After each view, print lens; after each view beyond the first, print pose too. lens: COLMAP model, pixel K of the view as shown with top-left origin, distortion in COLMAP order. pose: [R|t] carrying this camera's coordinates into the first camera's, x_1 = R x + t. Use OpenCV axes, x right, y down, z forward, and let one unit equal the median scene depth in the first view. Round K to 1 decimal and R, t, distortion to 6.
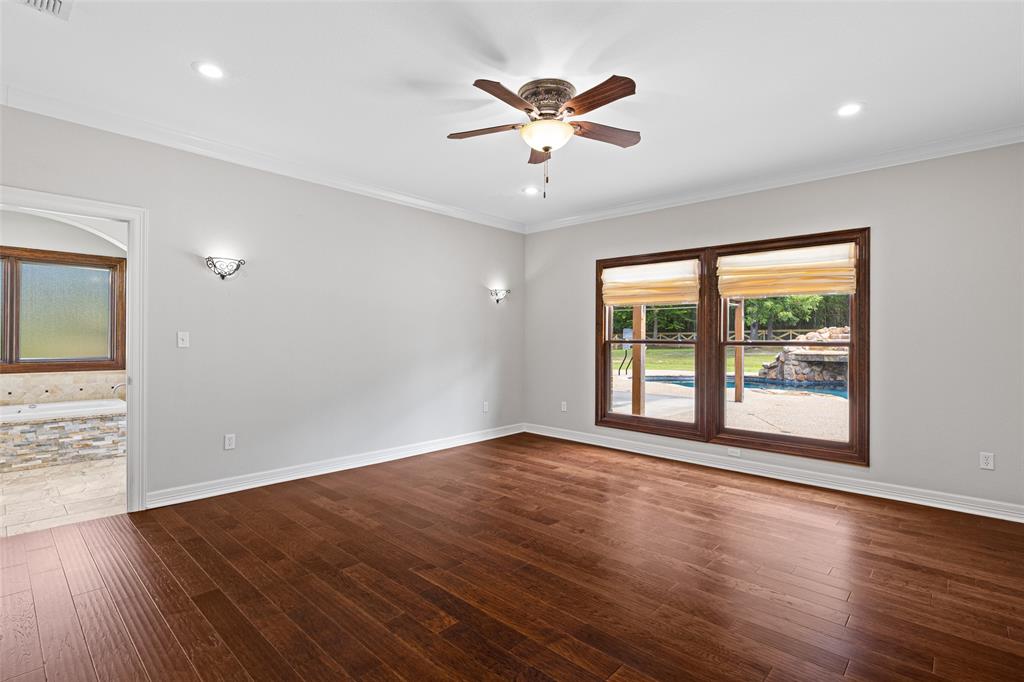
lens RADIAL K [[481.6, 0, 513.0], [0, 481.6, 338.6], [0, 0, 1]] dist [0.003684, -0.000266]
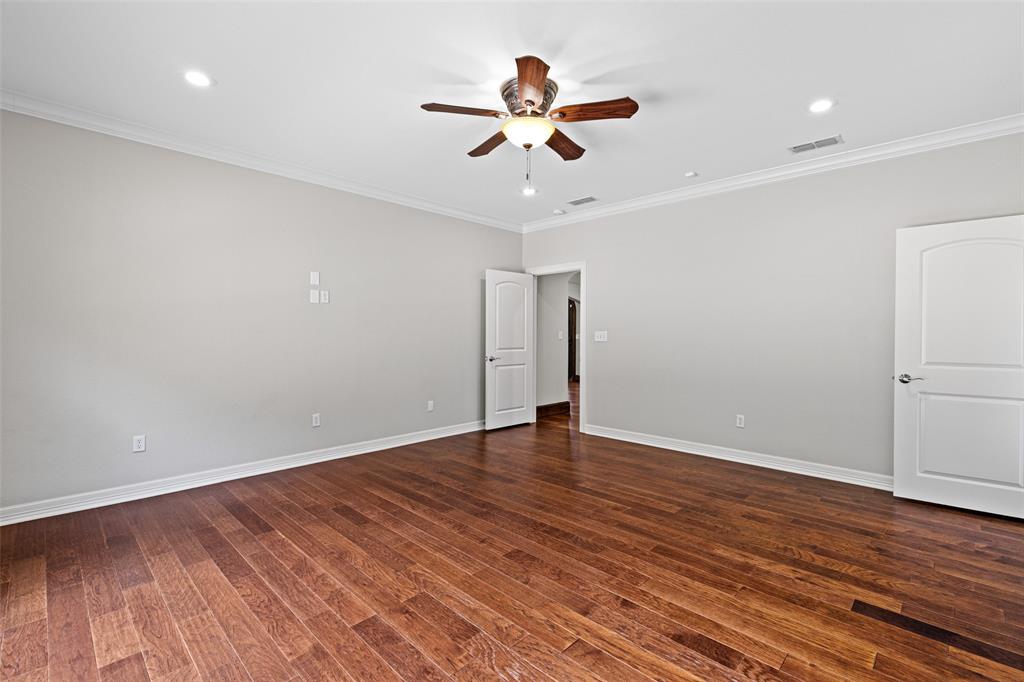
lens RADIAL K [[459.1, 0, 511.1], [0, 459.1, 336.6], [0, 0, 1]] dist [0.003180, 0.000141]
pose [[-0.999627, -0.013801, 0.023550, 0.070216], [-0.013599, 0.999870, 0.008714, 0.001401], [-0.023667, 0.008391, -0.999685, 1.781518]]
